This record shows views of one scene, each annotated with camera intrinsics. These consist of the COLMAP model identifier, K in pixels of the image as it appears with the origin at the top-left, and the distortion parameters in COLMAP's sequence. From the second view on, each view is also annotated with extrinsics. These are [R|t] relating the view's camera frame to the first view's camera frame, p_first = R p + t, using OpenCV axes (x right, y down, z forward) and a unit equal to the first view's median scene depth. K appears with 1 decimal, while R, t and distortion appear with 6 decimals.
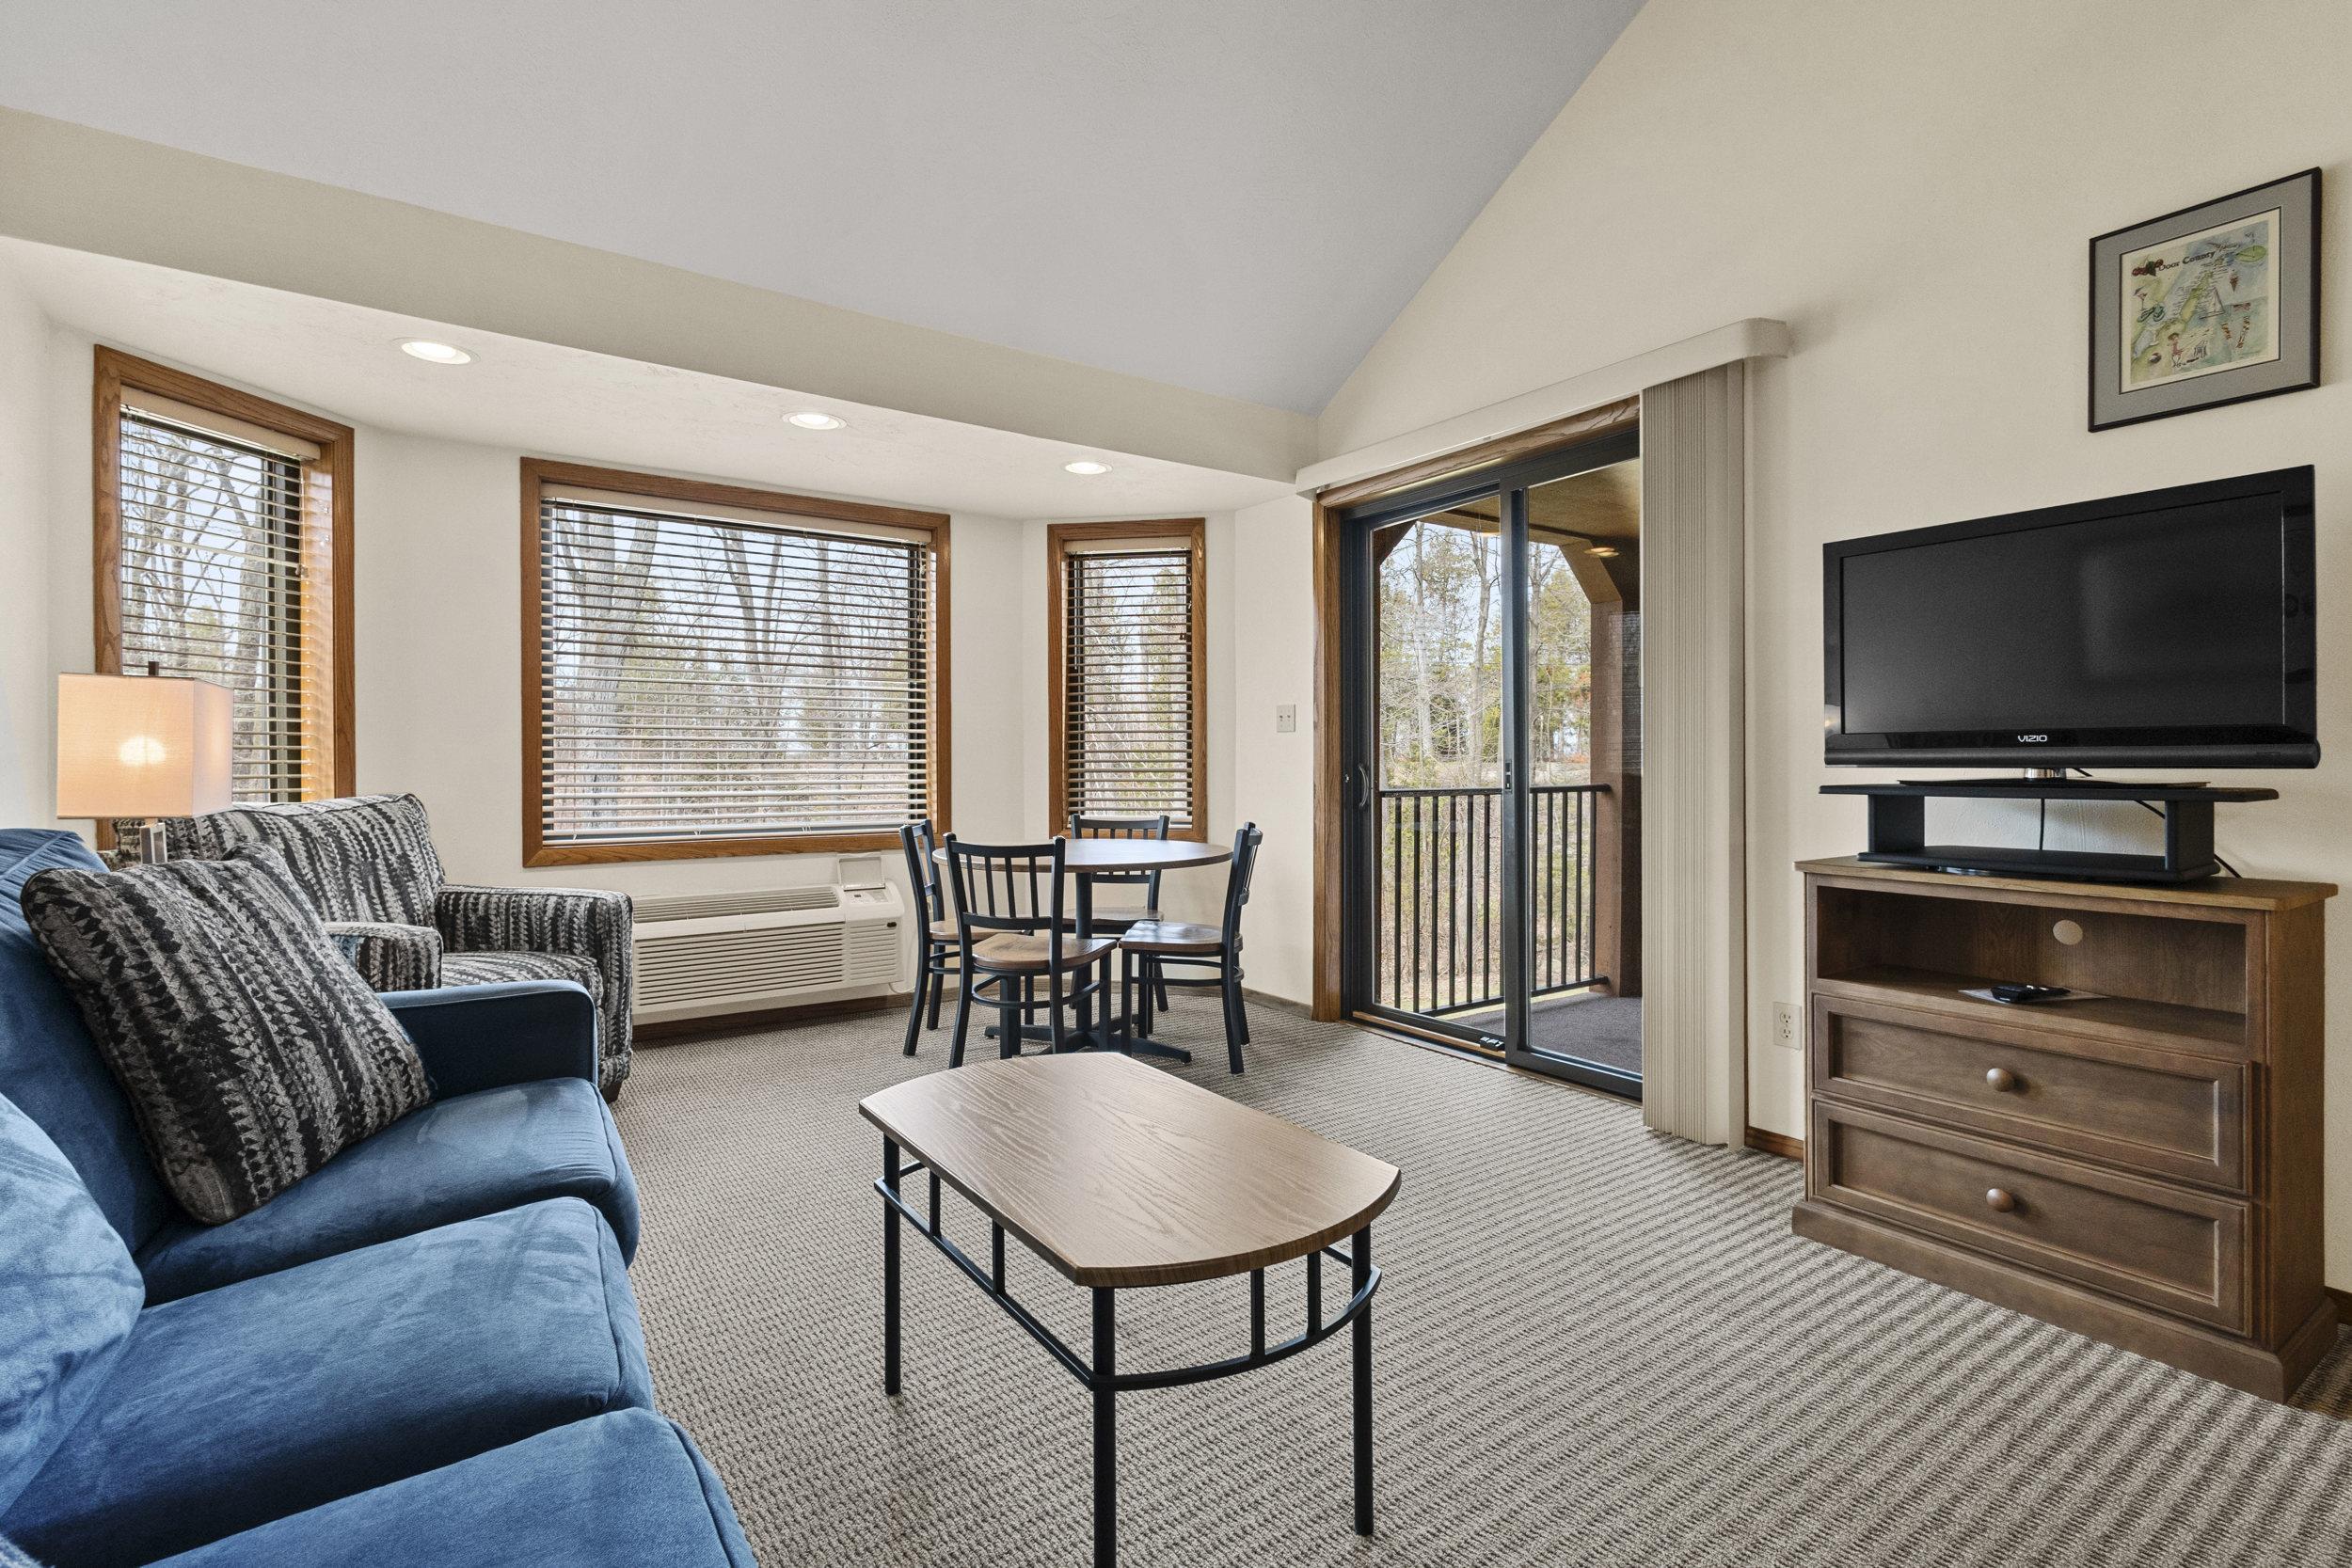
lens RADIAL K [[1093.9, 0, 1184.6], [0, 1093.9, 761.2], [0, 0, 1]] dist [0.010766, -0.002871]
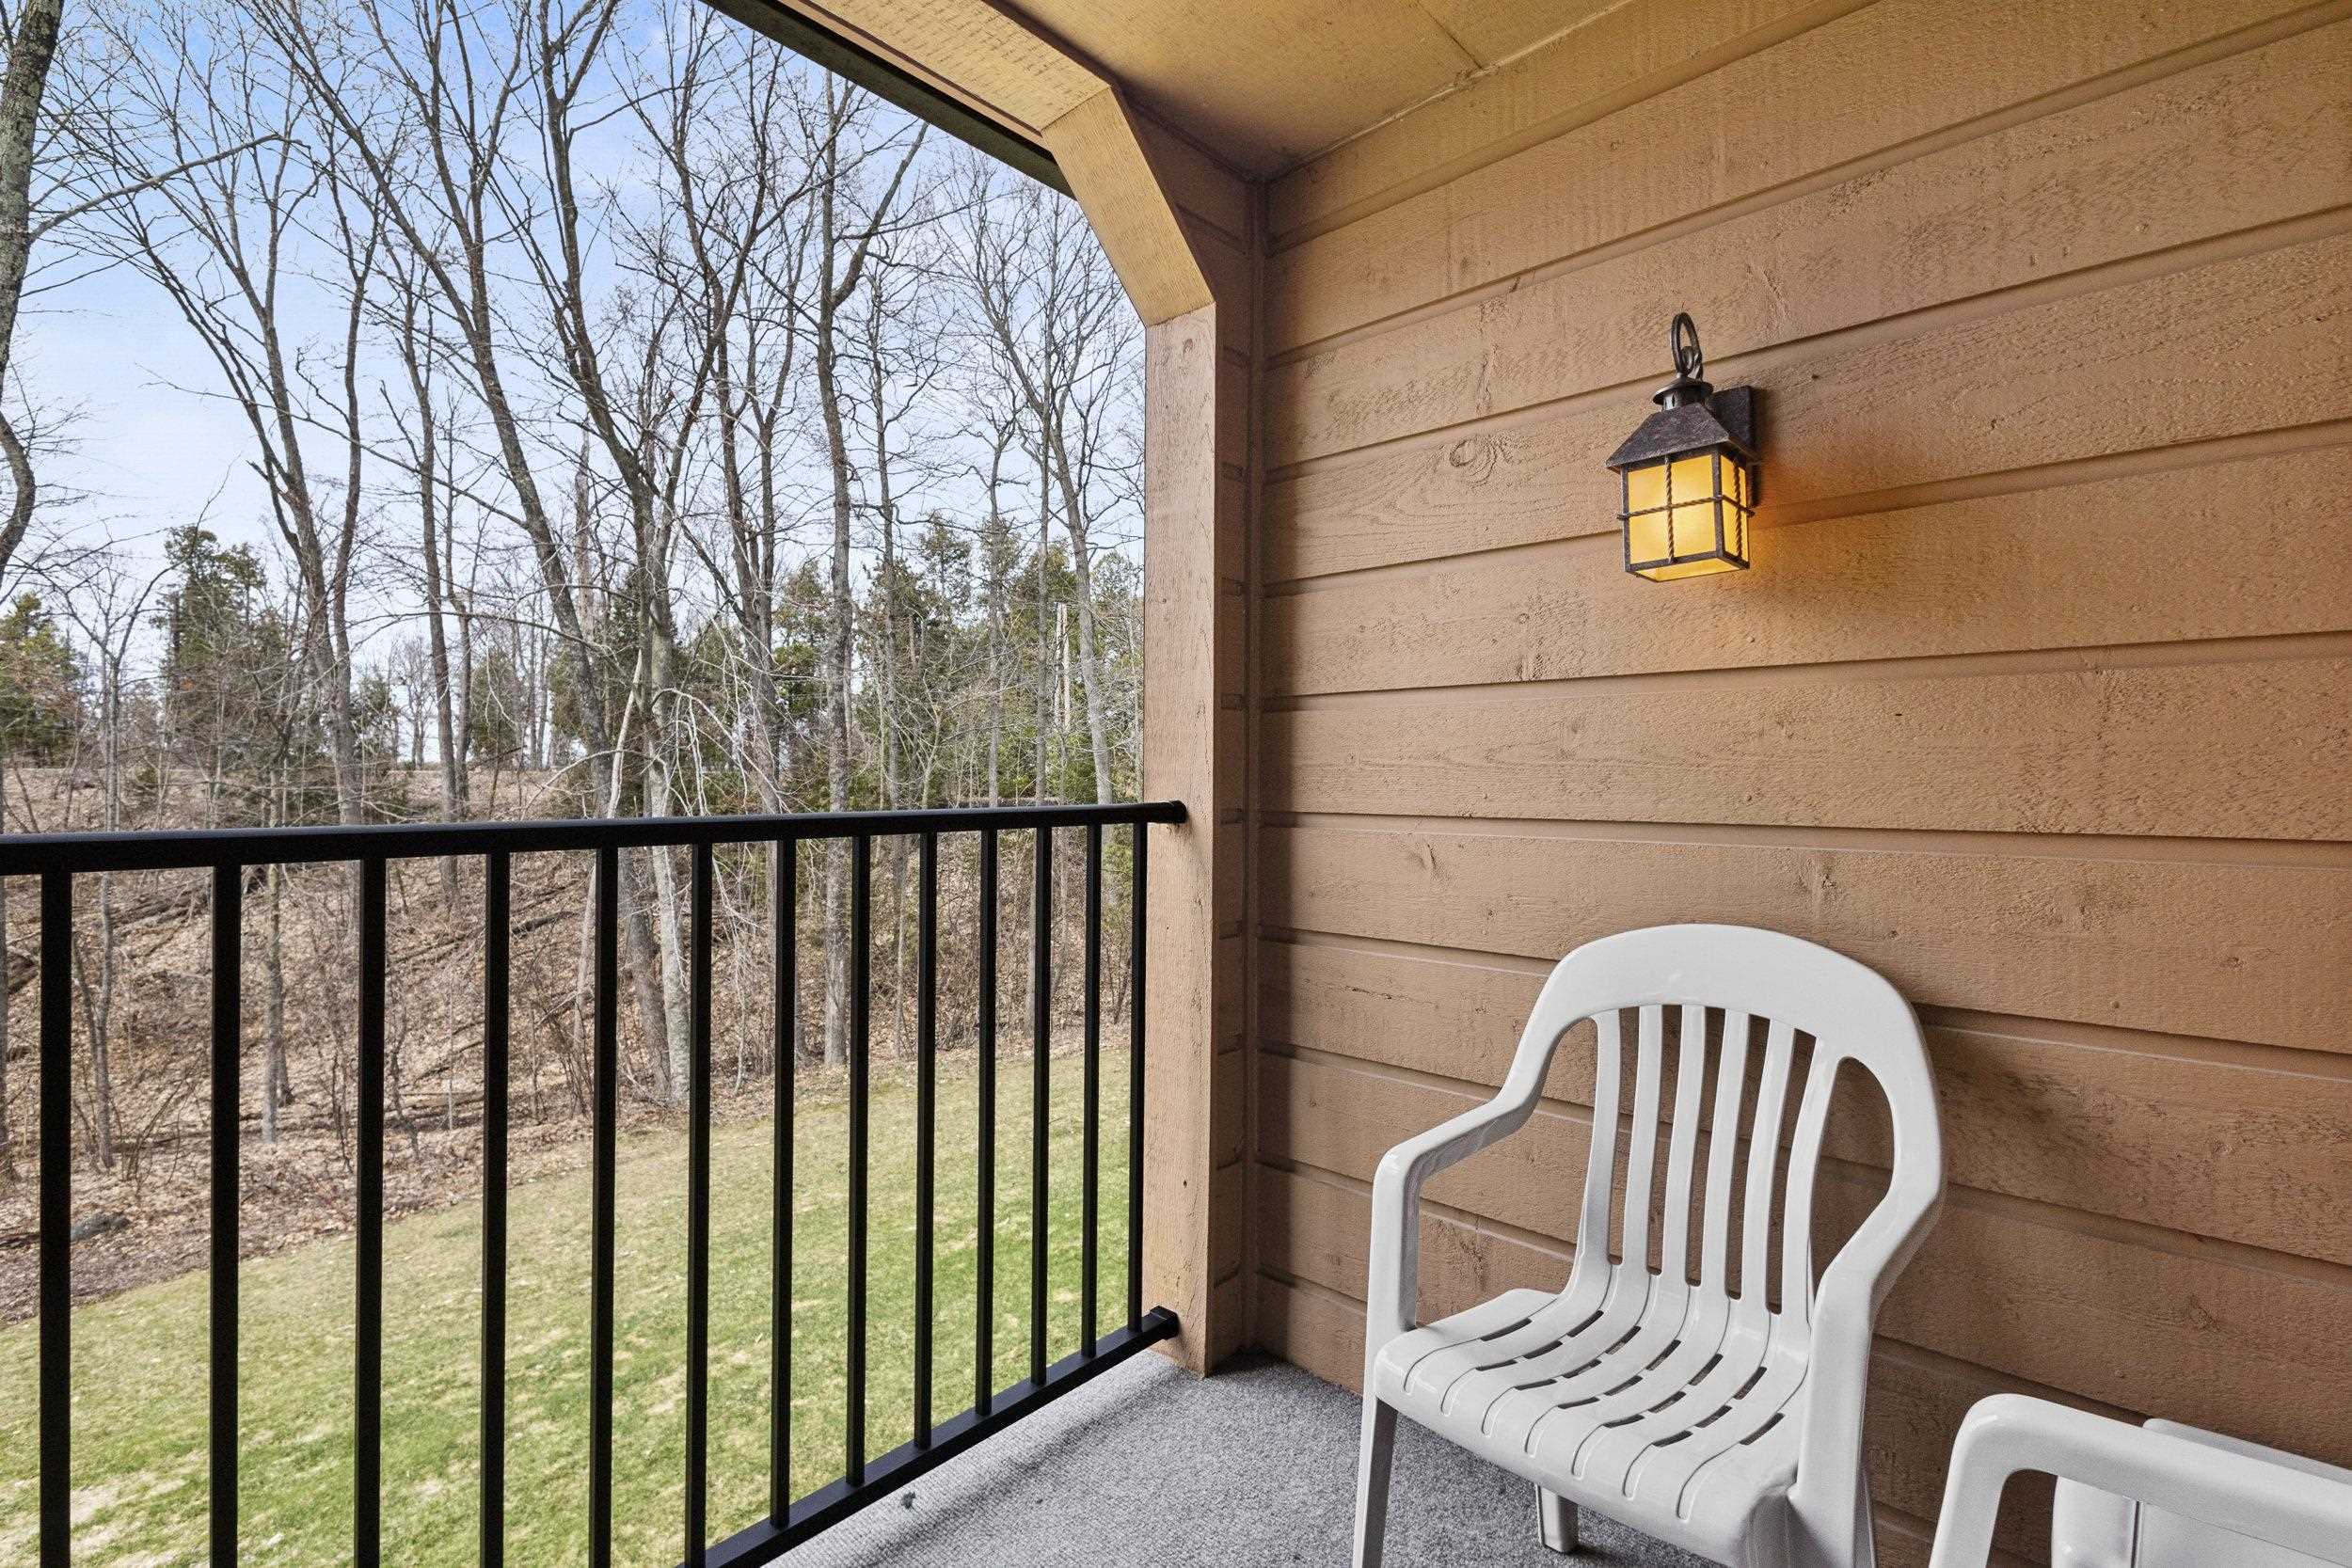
lens RADIAL K [[1093.9, 0, 1175.8], [0, 1093.9, 778.5], [0, 0, 1]] dist [0.010766, -0.002871]
pose [[0.978398, 0.004709, 0.206675, 0.443643], [-0.005053, 0.999987, 0.001135, 0.018724], [-0.206667, -0.002155, 0.978409, 0.913899]]
